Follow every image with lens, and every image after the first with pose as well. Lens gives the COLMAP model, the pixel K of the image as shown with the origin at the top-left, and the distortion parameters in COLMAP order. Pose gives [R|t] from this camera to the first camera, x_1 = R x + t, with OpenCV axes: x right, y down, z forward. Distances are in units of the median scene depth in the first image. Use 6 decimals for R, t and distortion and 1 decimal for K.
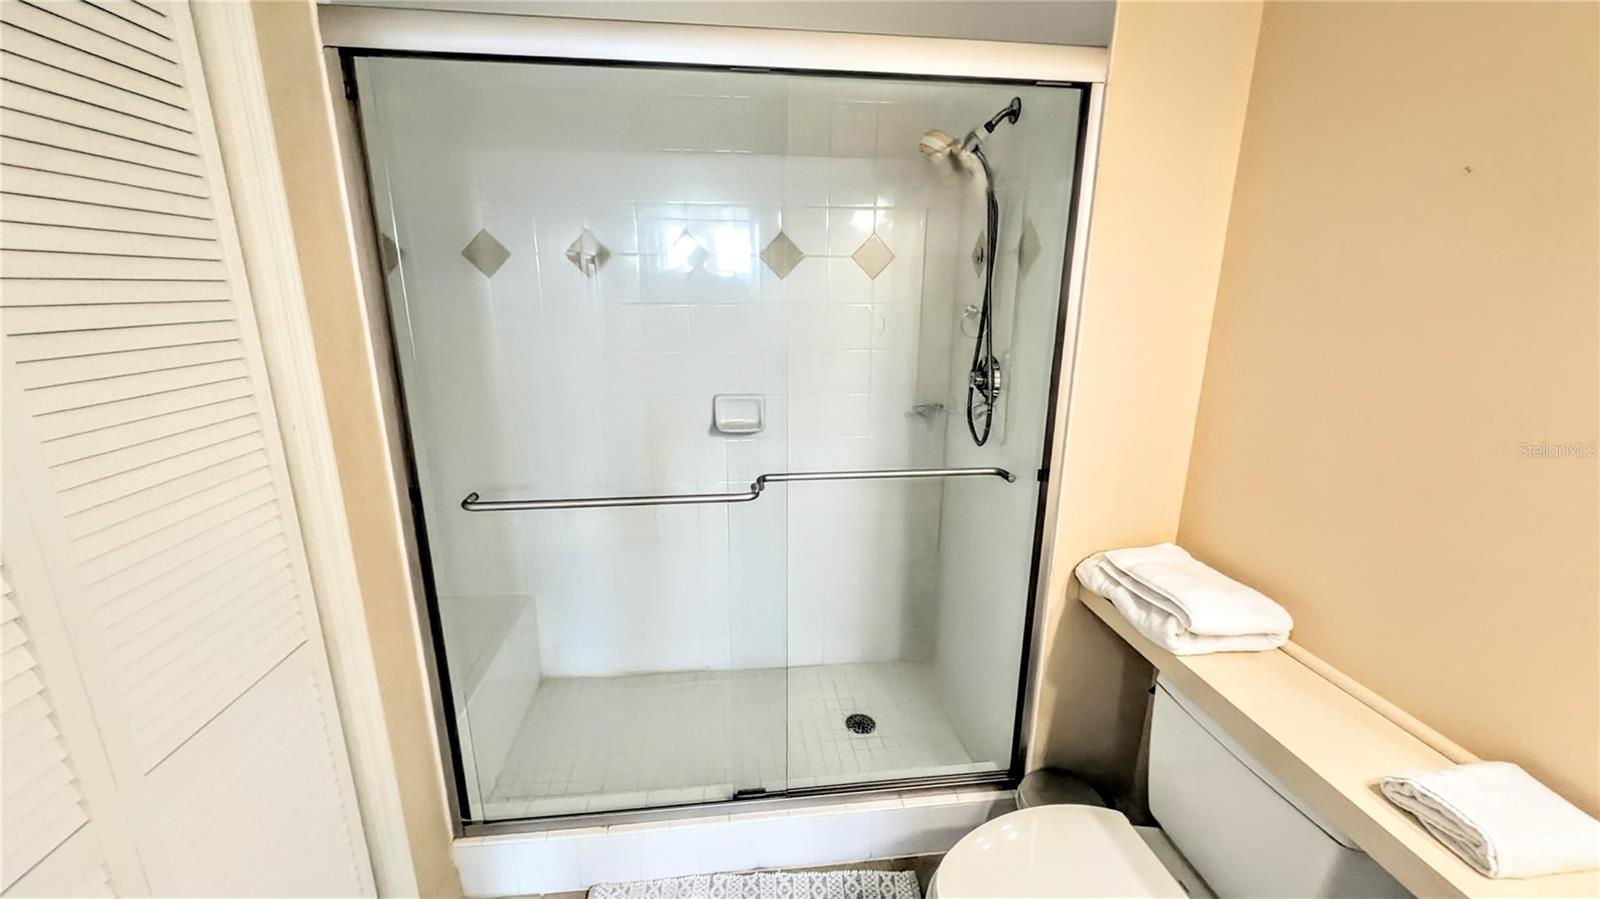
lens RADIAL K [[613.0, 0, 799.6], [0, 613.0, 441.7], [0, 0, 1]] dist [-0.000245, -0.004573]
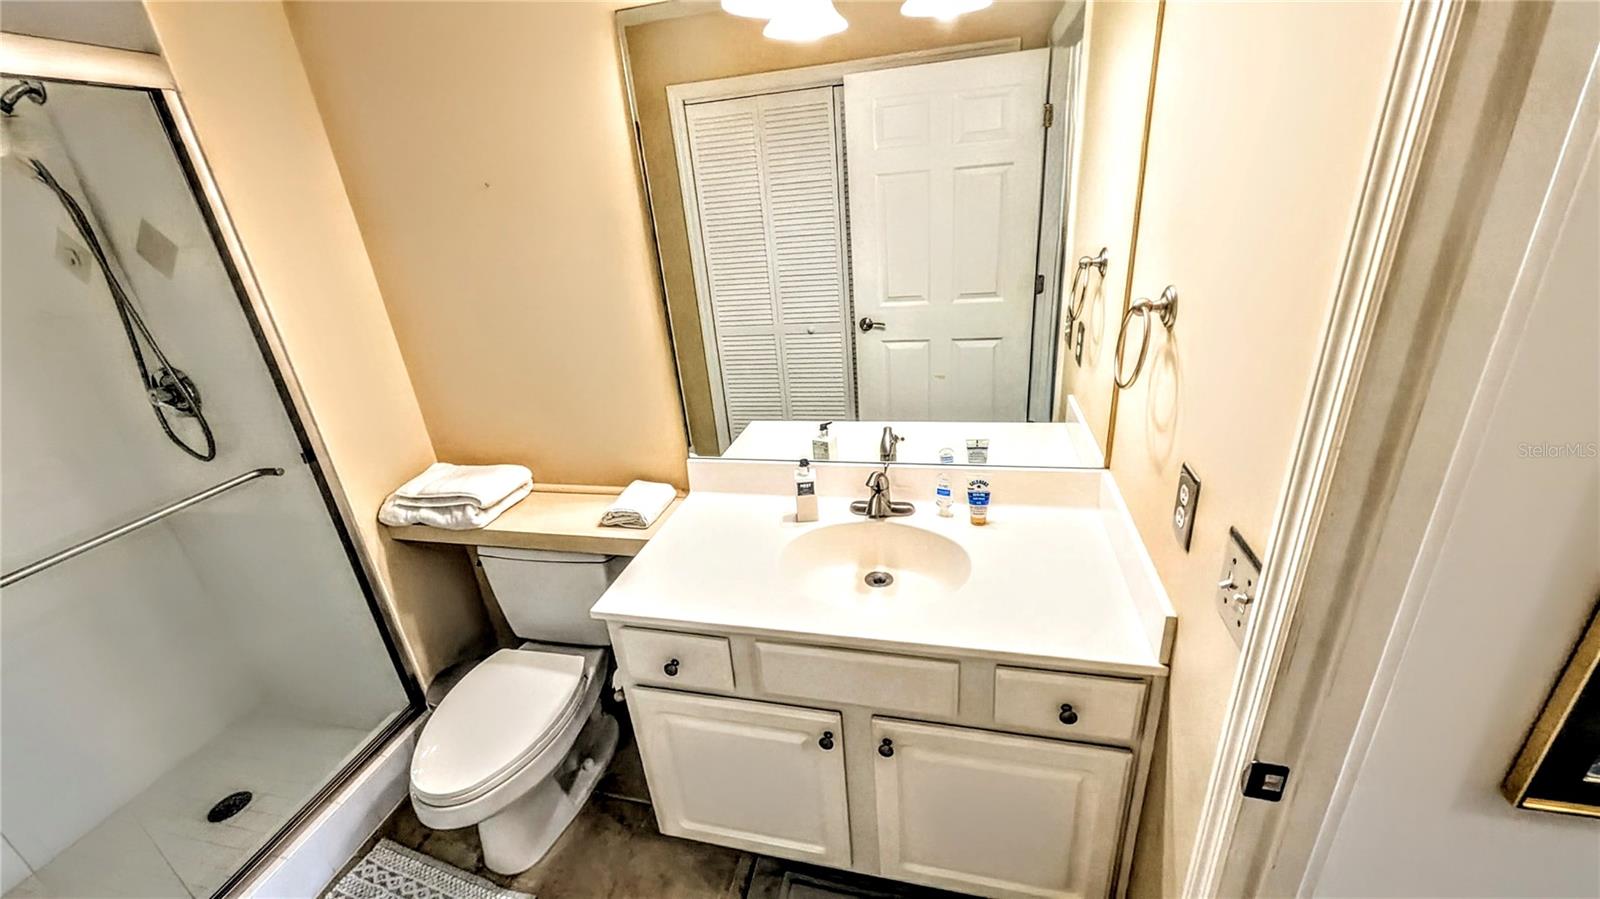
lens RADIAL K [[624.9, 0, 795.8], [0, 624.9, 450.2], [0, 0, 1]] dist [0.006874, -0.004274]
pose [[0.349675, -0.408896, 0.842930, -0.245184], [0.307402, 0.899993, 0.309056, -0.034637], [-0.885003, 0.151049, 0.440401, -0.272422]]
